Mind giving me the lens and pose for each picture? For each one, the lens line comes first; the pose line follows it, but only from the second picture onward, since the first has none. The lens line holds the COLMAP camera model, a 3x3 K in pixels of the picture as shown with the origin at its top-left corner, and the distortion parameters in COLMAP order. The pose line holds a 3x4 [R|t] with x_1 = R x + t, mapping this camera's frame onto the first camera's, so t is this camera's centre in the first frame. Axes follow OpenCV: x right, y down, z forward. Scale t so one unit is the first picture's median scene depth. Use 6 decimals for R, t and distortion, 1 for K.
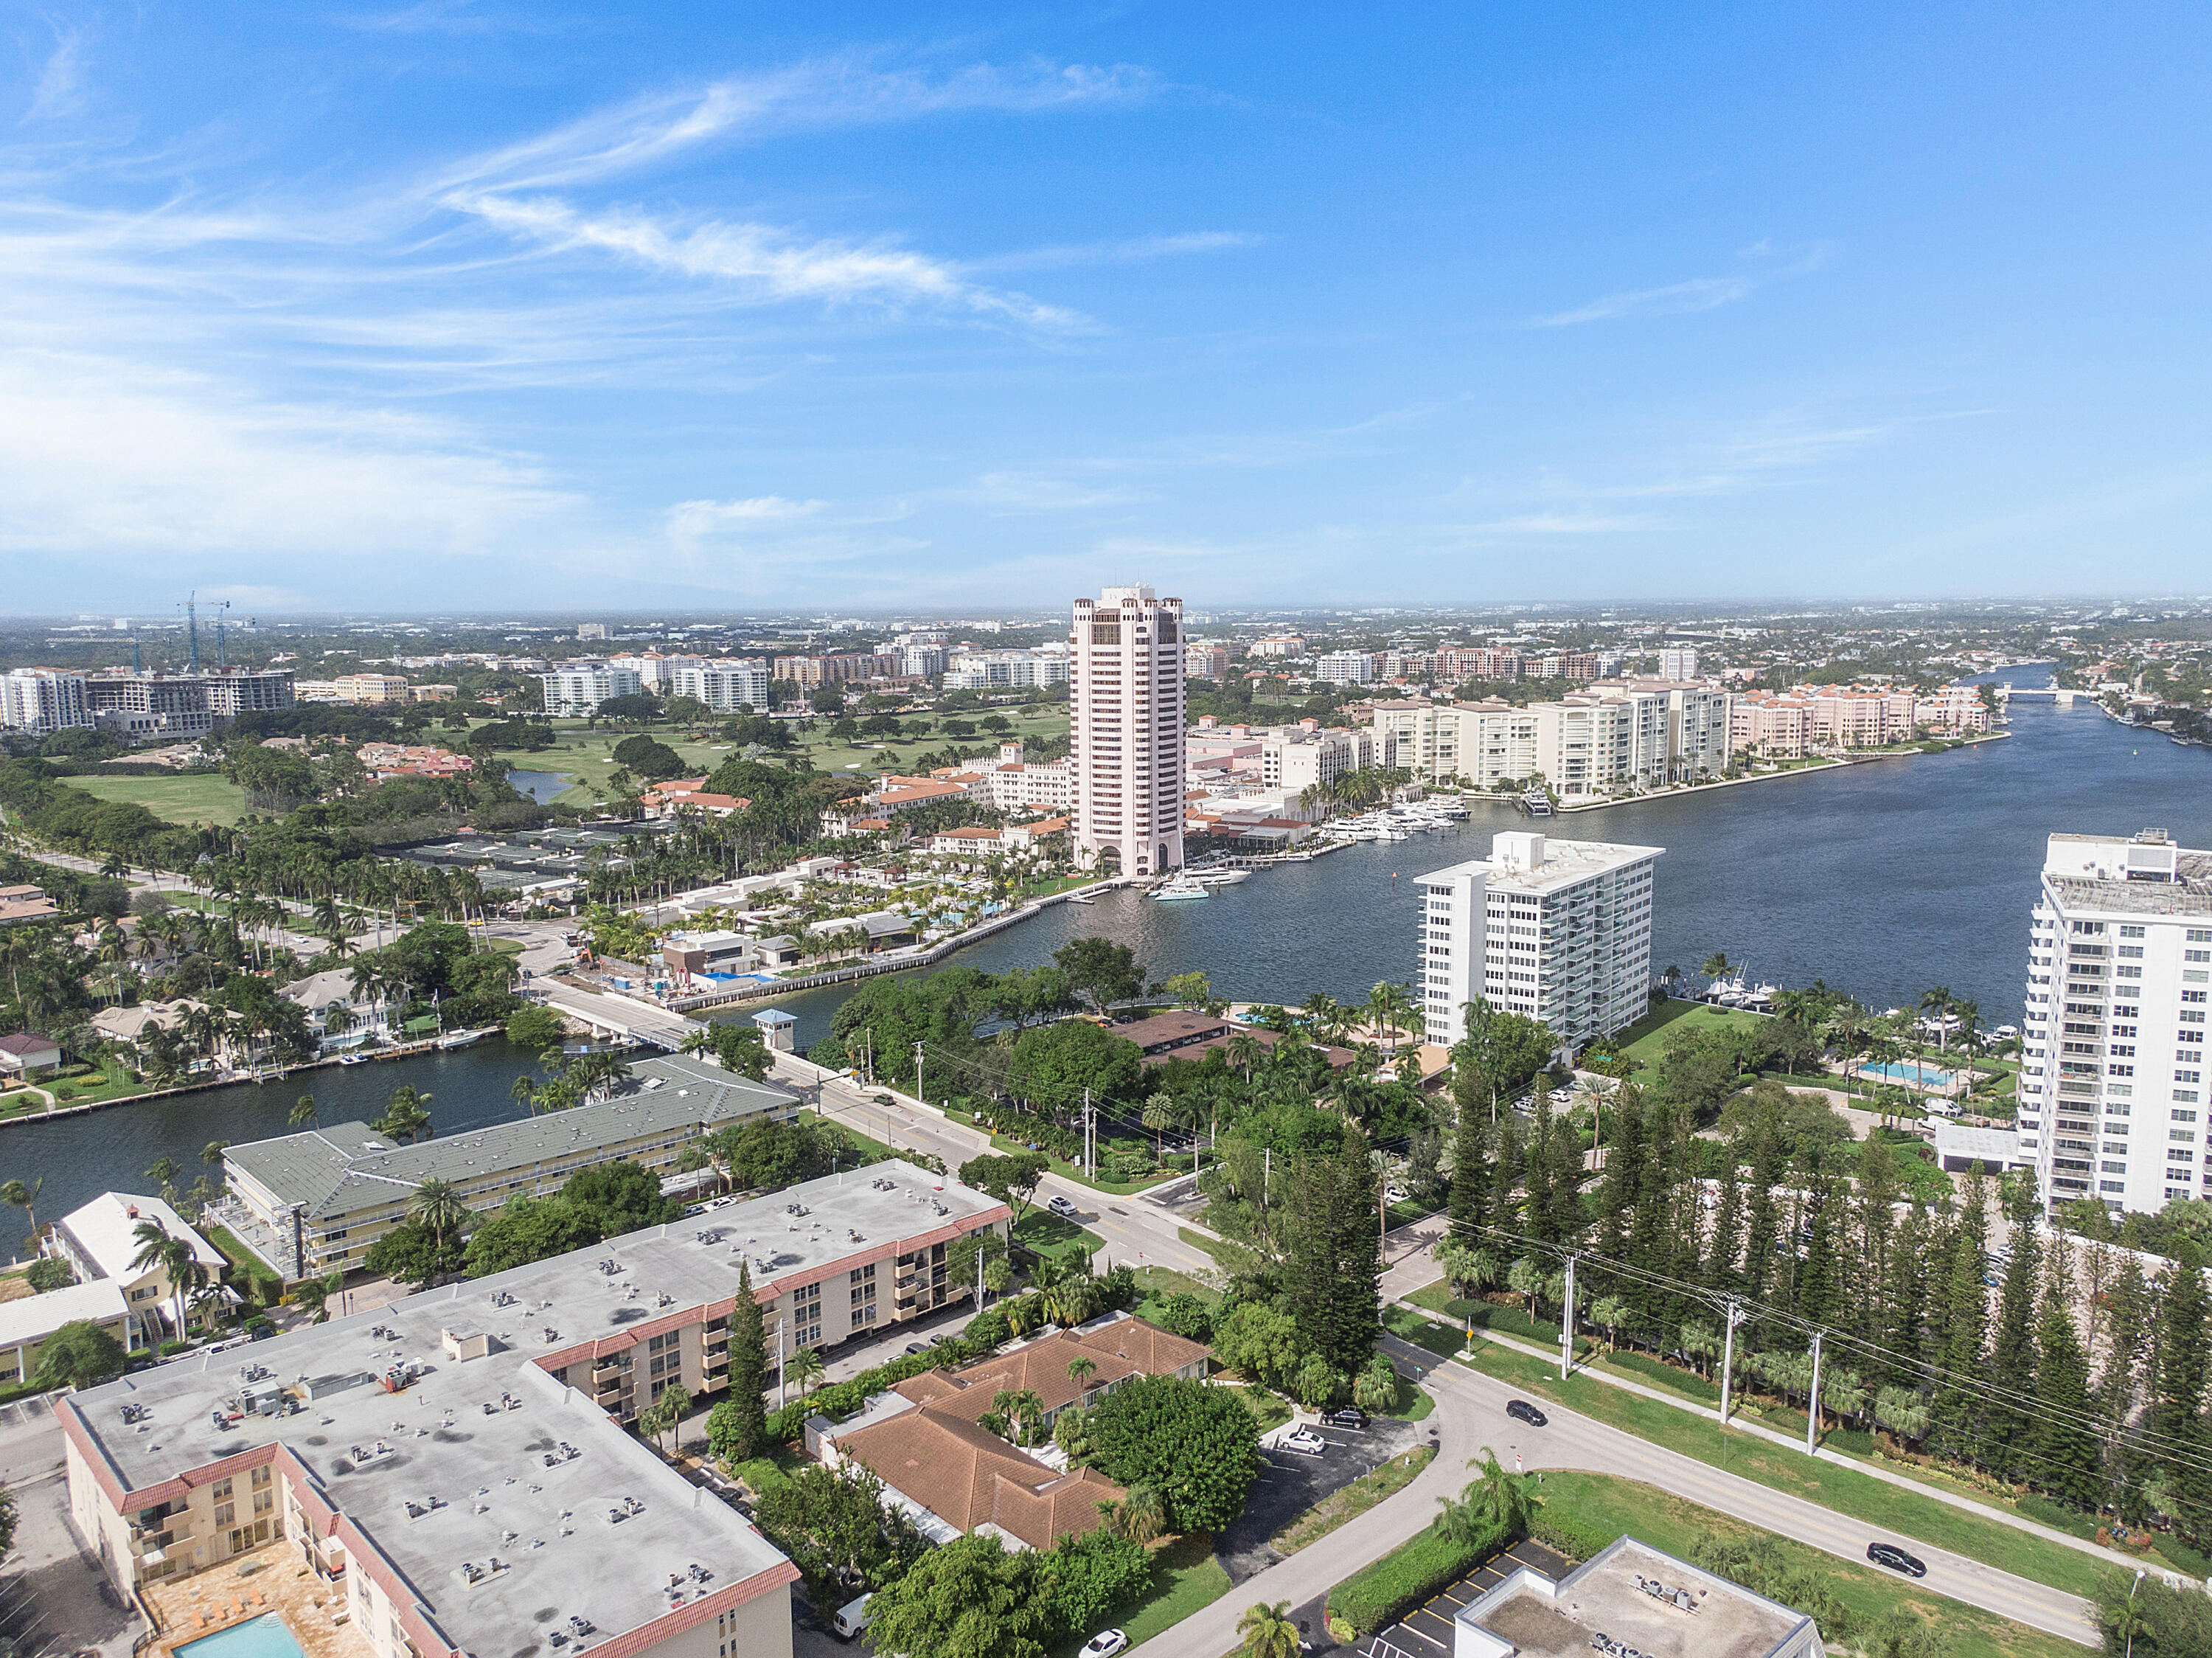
lens RADIAL K [[1642.1, 0, 1111.7], [0, 1642.1, 833.5], [0, 0, 1]] dist [0.024954, -0.035075]
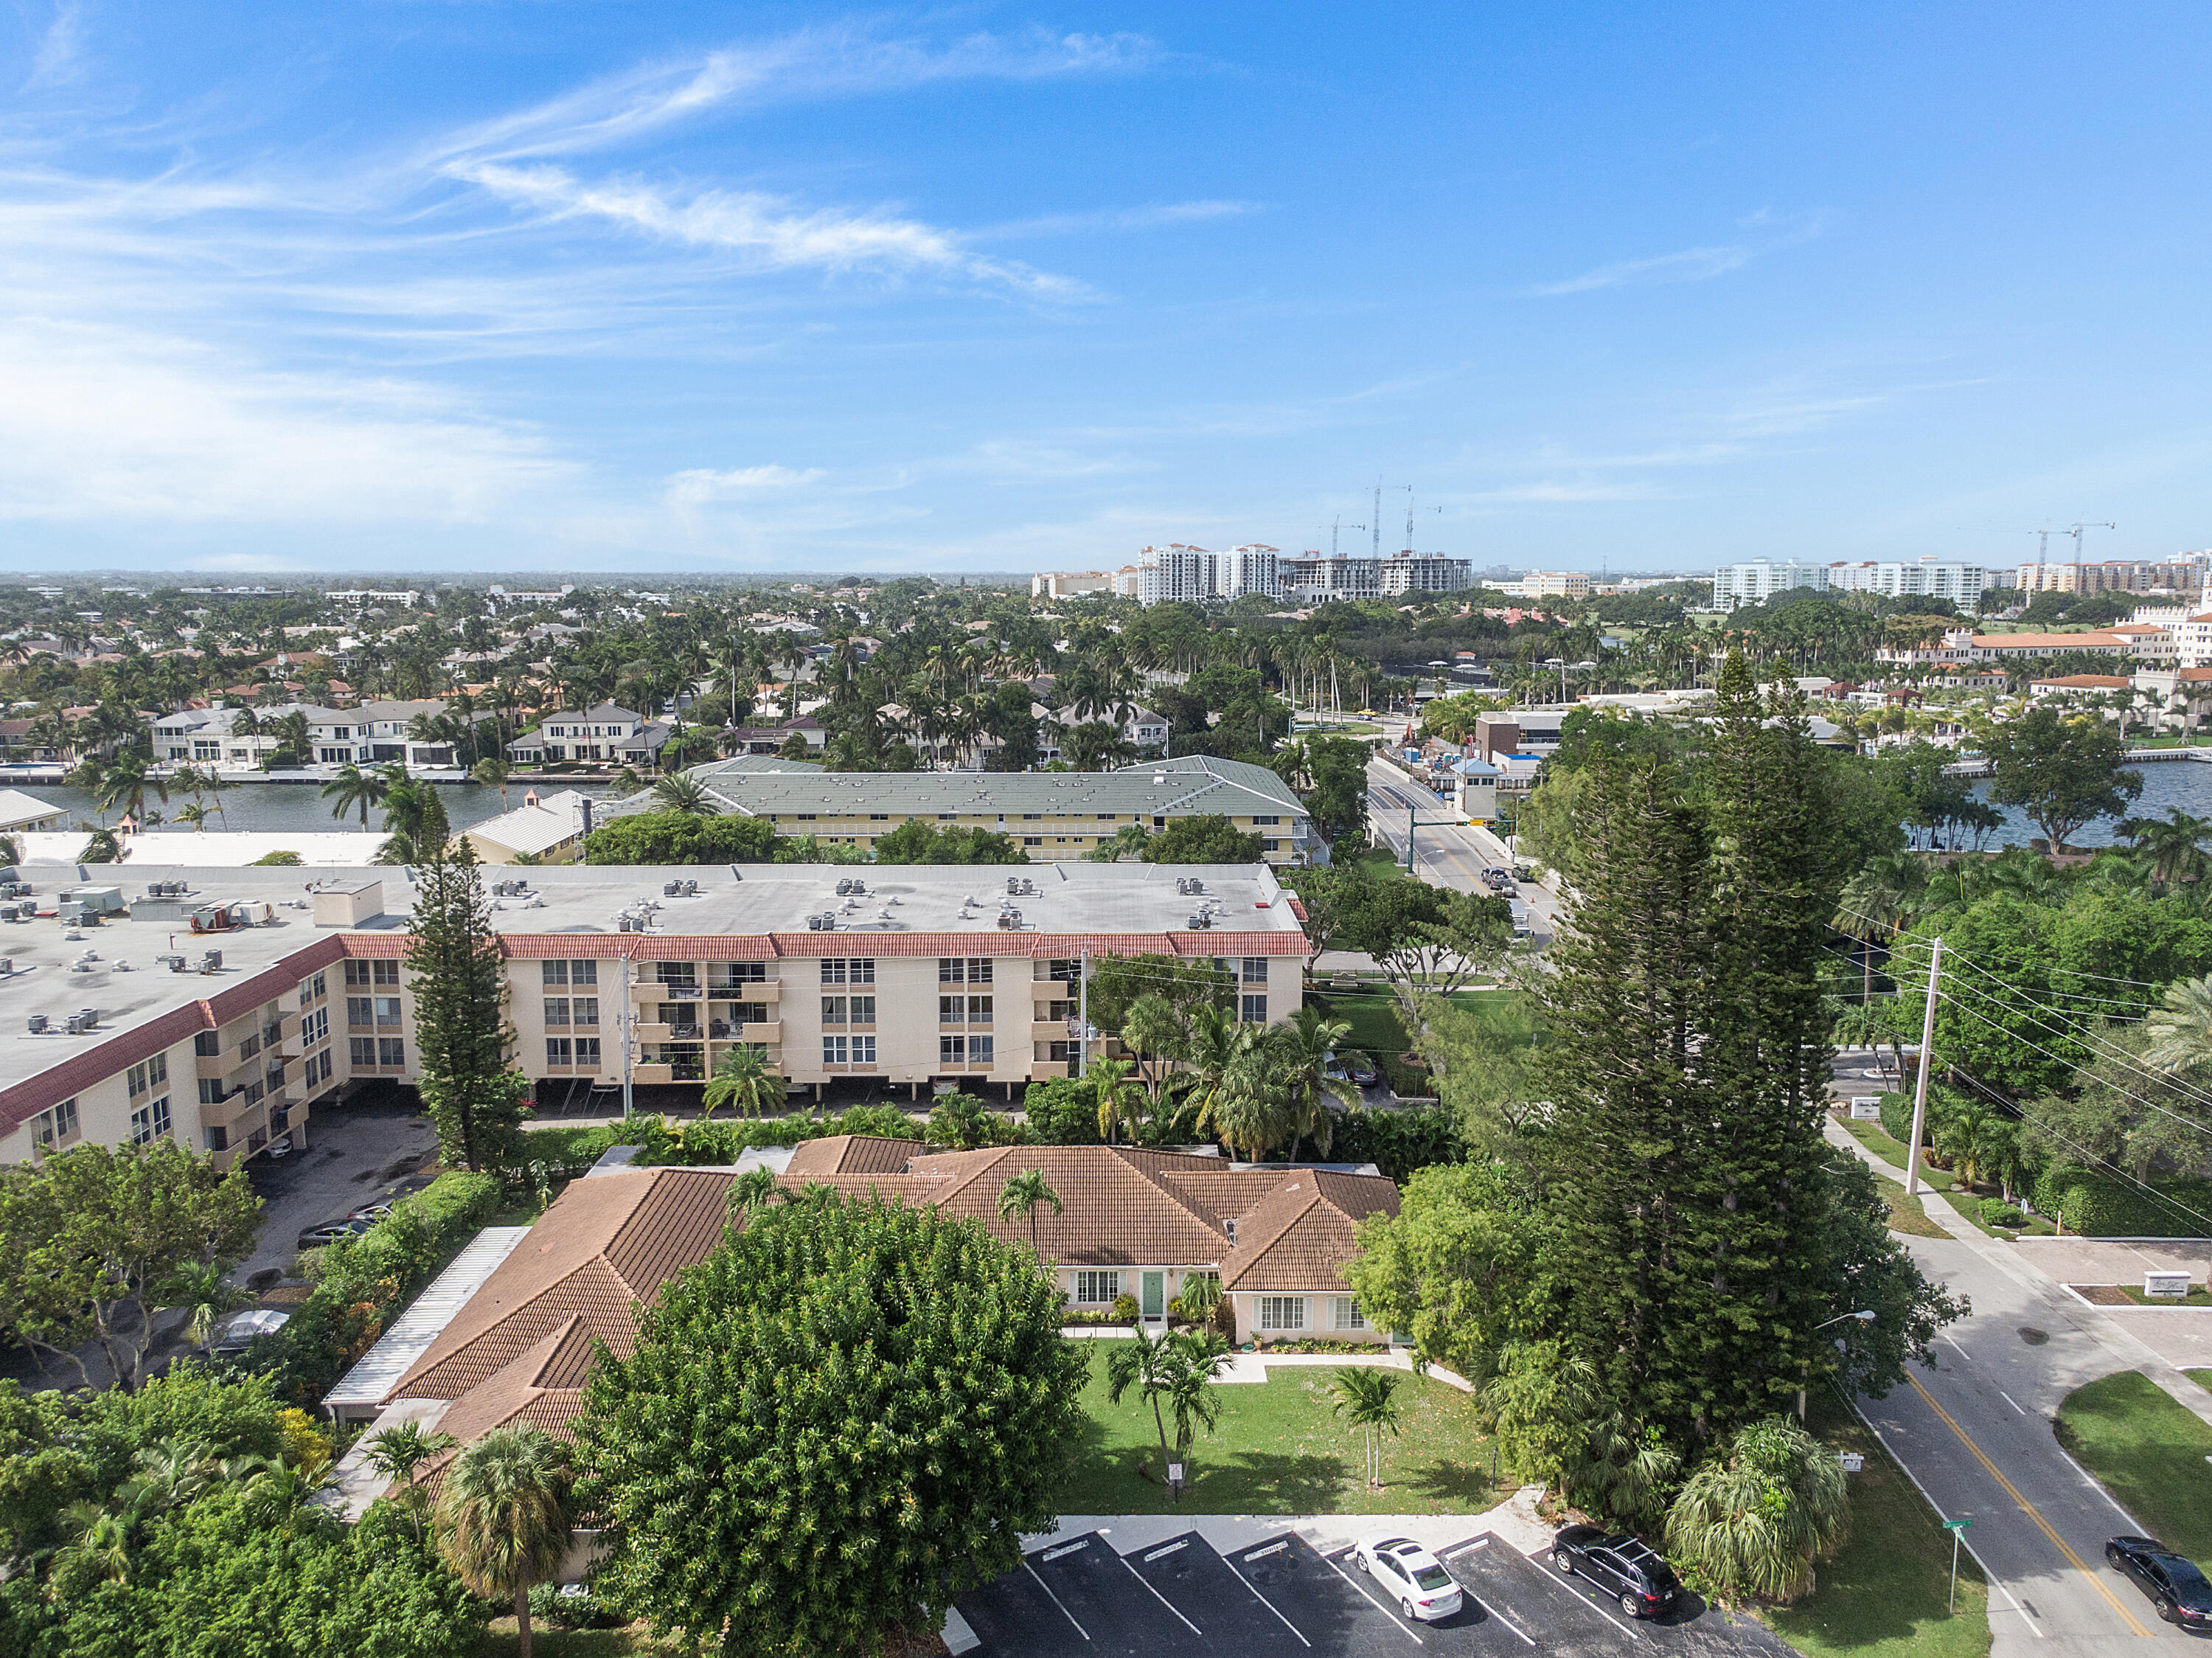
lens RADIAL K [[1642.1, 0, 1111.7], [0, 1642.1, 833.5], [0, 0, 1]] dist [0.024954, -0.035075]
pose [[0.733915, 0.115709, -0.669313, 0.090491], [-0.101137, 0.993015, 0.060772, 0.068415], [0.671669, 0.023091, 0.740491, 0.233383]]
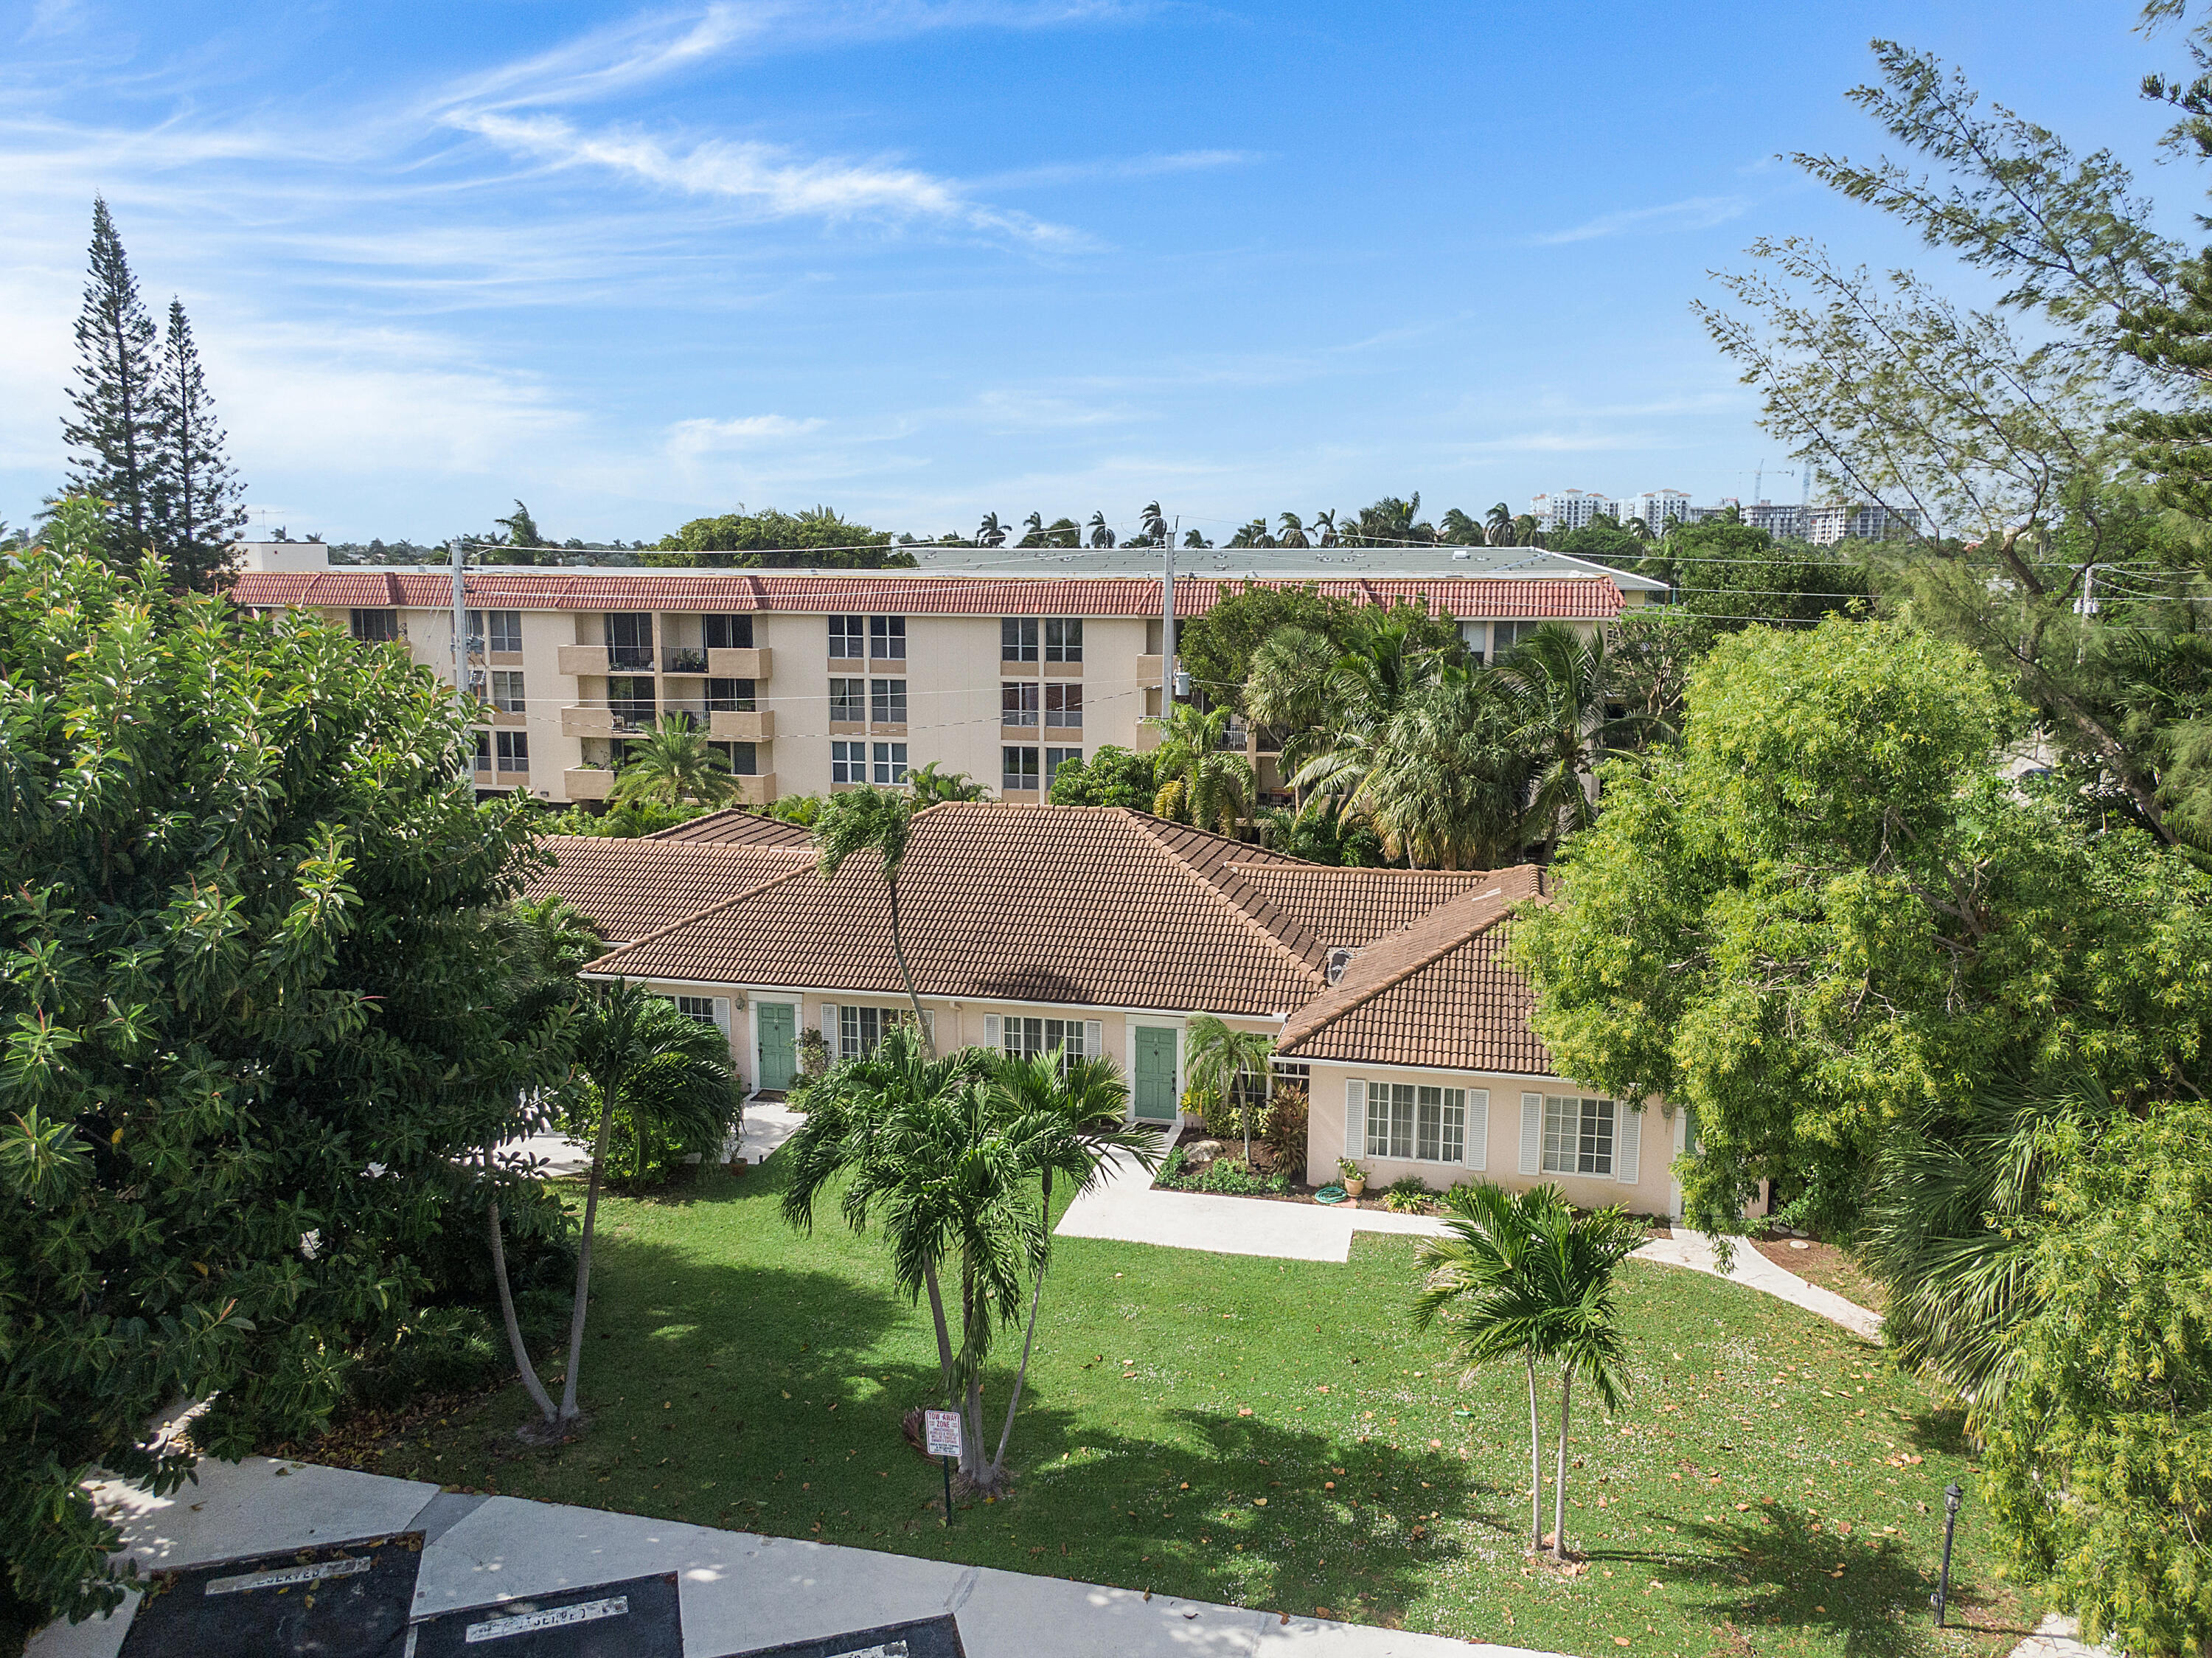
lens RADIAL K [[1642.1, 0, 1111.7], [0, 1642.1, 833.5], [0, 0, 1]] dist [0.024954, -0.035075]
pose [[0.557557, 0.150243, -0.816429, 0.053331], [-0.125874, 0.987415, 0.095746, 0.101599], [0.820540, 0.049383, 0.569452, 0.304671]]
